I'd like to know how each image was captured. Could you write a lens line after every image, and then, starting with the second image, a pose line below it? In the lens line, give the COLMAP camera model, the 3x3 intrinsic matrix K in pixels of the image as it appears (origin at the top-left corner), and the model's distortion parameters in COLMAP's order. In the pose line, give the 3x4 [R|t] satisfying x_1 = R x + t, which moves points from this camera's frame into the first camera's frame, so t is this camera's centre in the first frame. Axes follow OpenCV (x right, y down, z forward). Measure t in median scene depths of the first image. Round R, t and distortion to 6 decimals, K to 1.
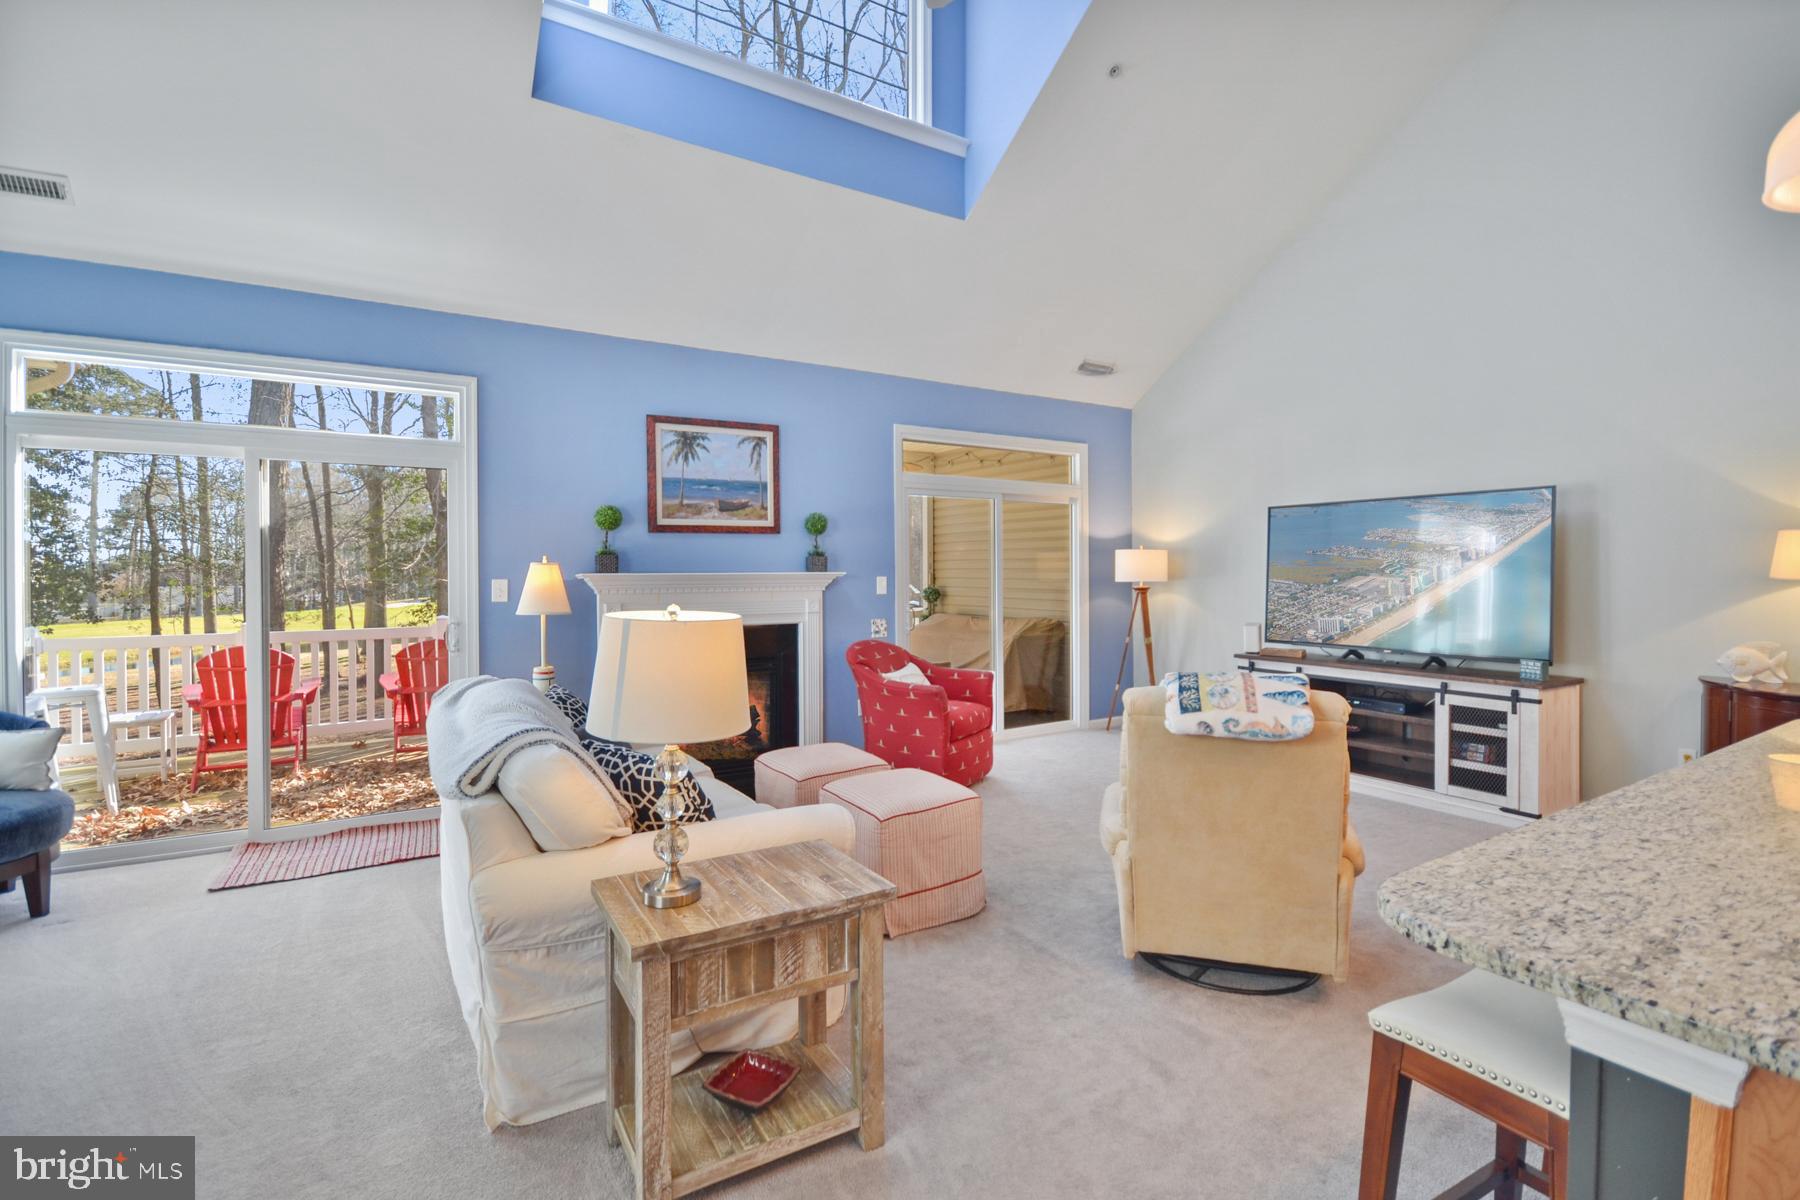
lens RADIAL K [[820.0, 0, 890.7], [0, 820.0, 570.7], [0, 0, 1]] dist [-0.002478, -0.000342]
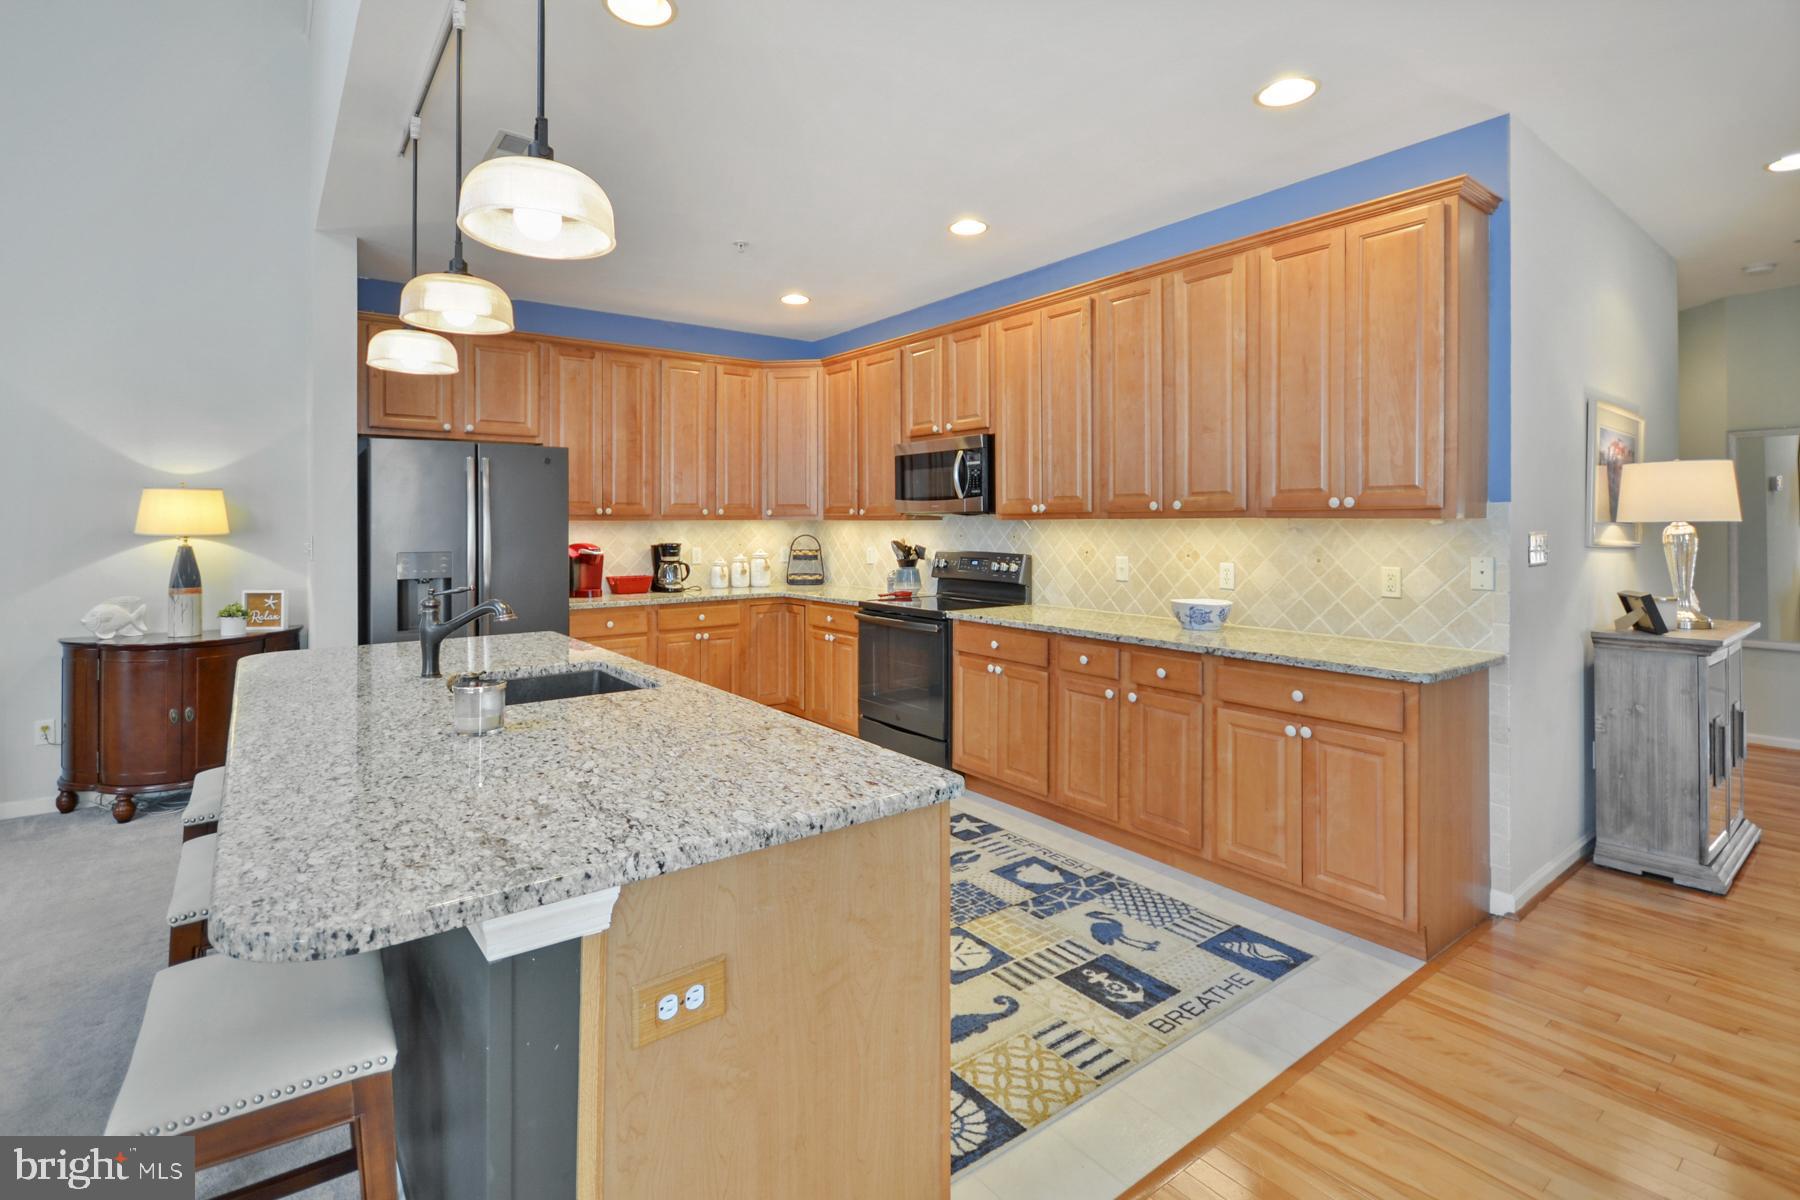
lens RADIAL K [[836.2, 0, 892.8], [0, 836.2, 531.1], [0, 0, 1]] dist [-0.000583, -0.000950]
pose [[-0.098938, -0.001114, 0.995093, -0.053780], [0.004717, 0.999988, 0.001588, 0.005850], [-0.995082, 0.004851, -0.098931, 0.113510]]
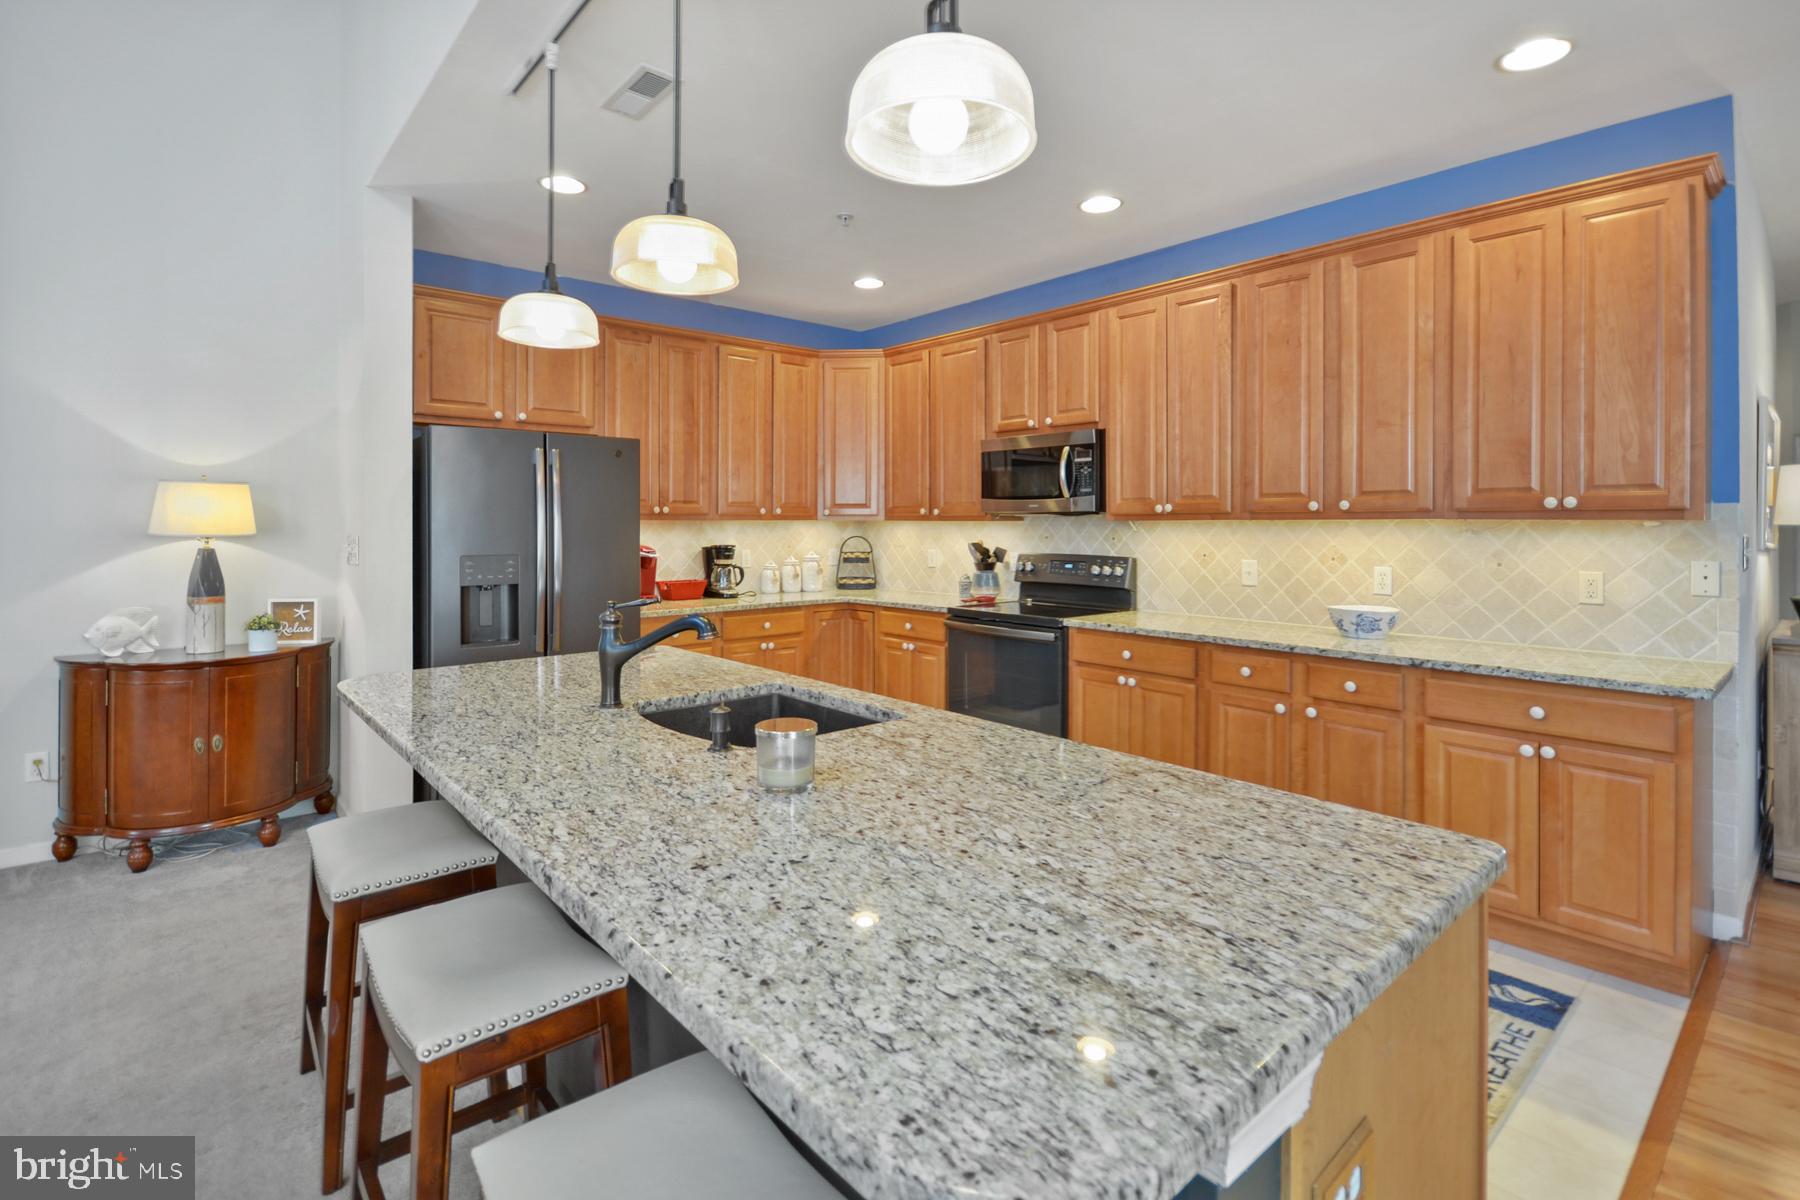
lens RADIAL K [[836.2, 0, 892.8], [0, 836.2, 531.1], [0, 0, 1]] dist [-0.000583, -0.000950]
pose [[-0.165091, -0.000489, 0.986278, 0.035370], [0.003011, 0.999995, 0.001000, 0.004968], [-0.986274, 0.003134, -0.165088, 0.266663]]
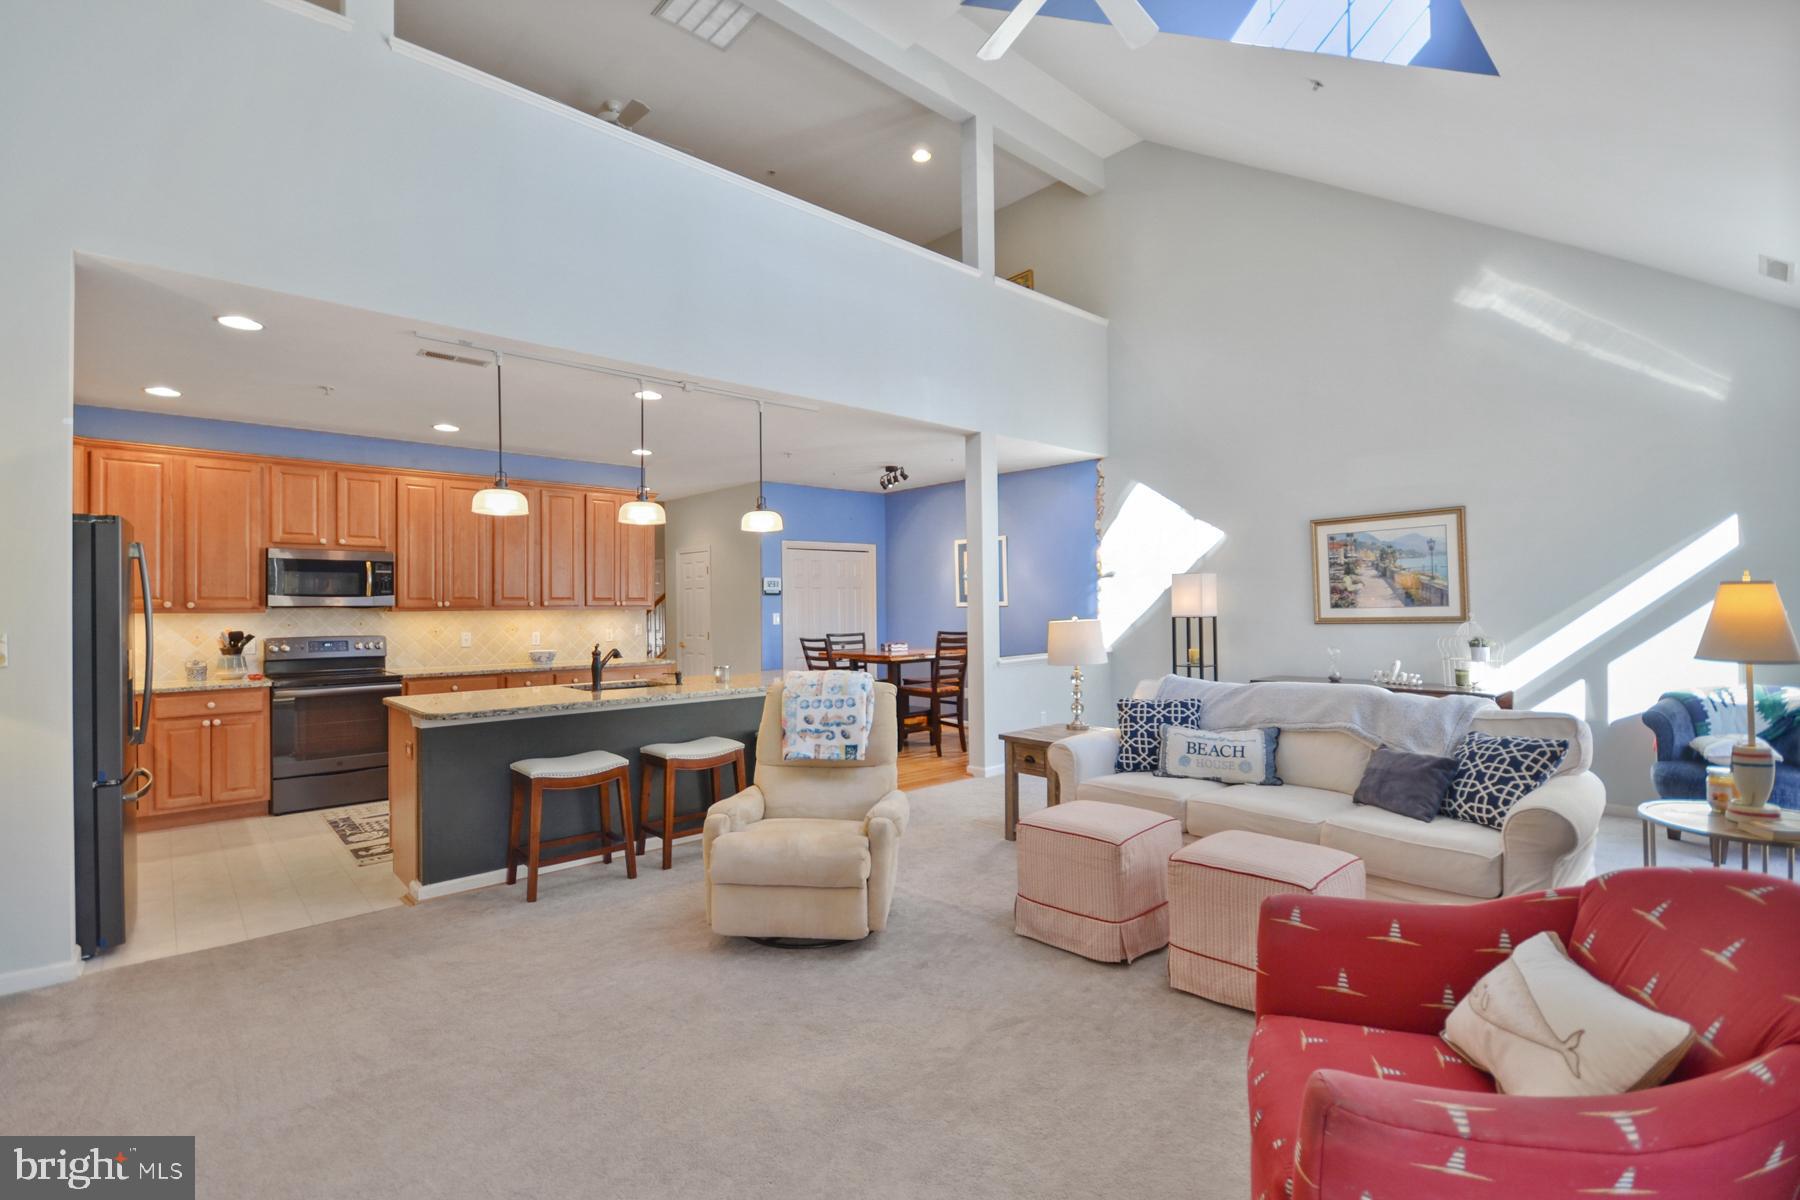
lens RADIAL K [[816.5, 0, 897.1], [0, 816.5, 589.2], [0, 0, 1]] dist [-0.001892, -0.000517]
pose [[-0.981804, 0.012917, -0.189459, 0.301352], [0.016788, 0.999682, -0.018841, -0.001795], [0.189155, -0.021678, -0.981708, 1.320107]]
